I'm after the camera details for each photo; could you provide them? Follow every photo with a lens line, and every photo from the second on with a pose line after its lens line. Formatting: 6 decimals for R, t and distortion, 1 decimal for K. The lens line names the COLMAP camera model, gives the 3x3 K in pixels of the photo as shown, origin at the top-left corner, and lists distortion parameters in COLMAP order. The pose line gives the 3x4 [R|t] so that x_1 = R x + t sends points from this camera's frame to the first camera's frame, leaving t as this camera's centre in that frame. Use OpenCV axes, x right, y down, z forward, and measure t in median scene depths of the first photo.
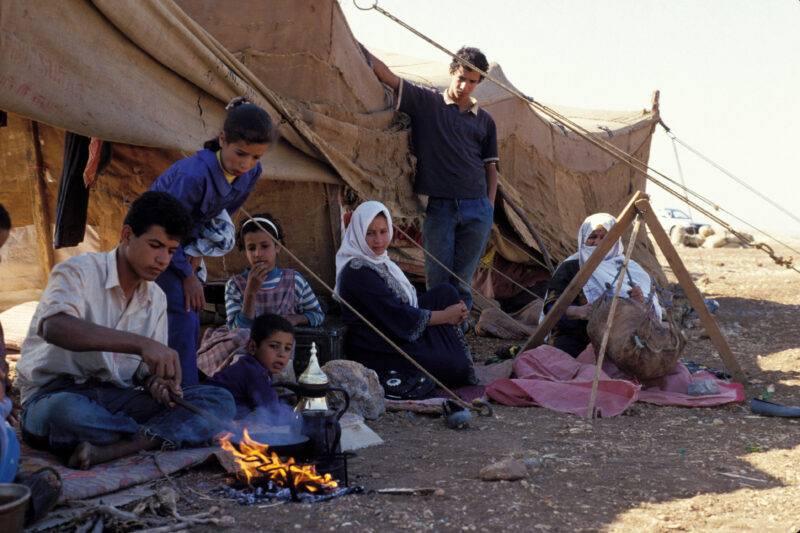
lens RADIAL K [[1241.2, 0, 400.0], [0, 1241.2, 266.5], [0, 0, 1]] dist [-0.196393, 0.903350]
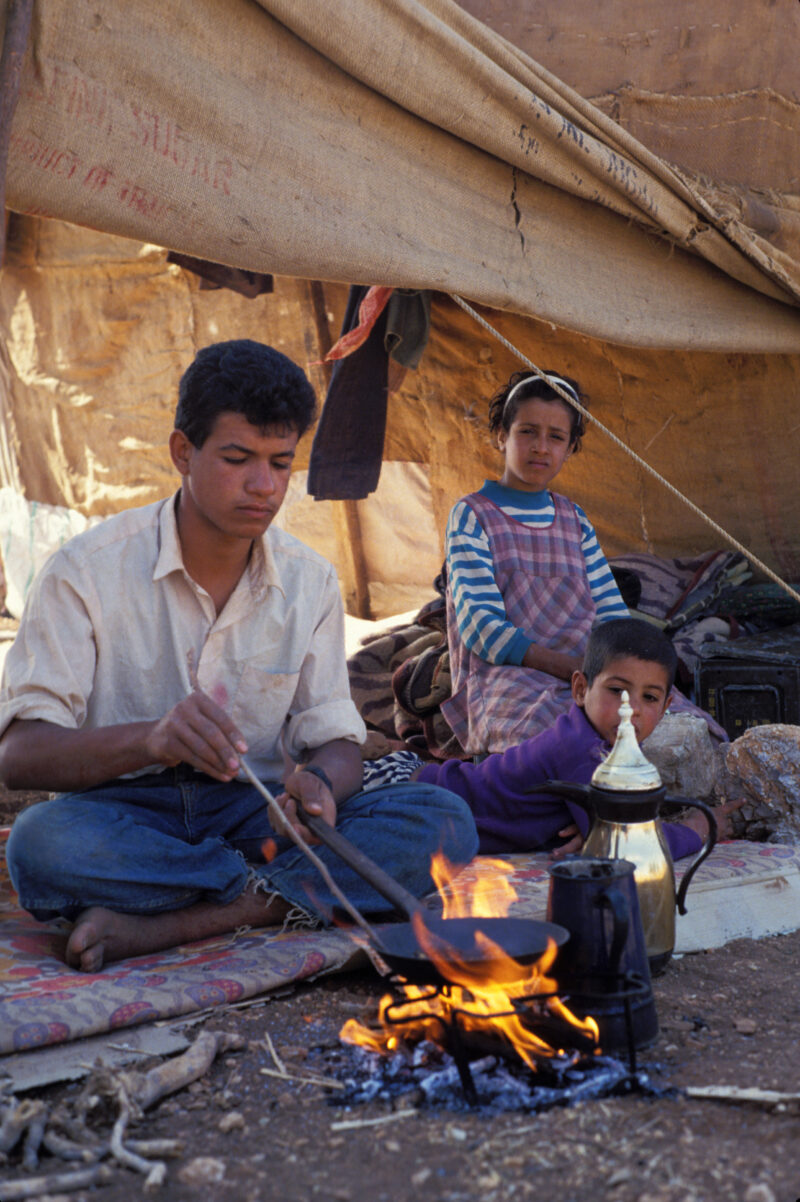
lens RADIAL K [[1864.9, 0, 400.0], [0, 1864.9, 601.0], [0, 0, 1]] dist [-0.196393, 0.903350]
pose [[0.922668, -0.006702, -0.385537, 0.084338], [0.017040, 0.999581, 0.023404, 0.011695], [0.385219, -0.028164, 0.922396, 0.314042]]
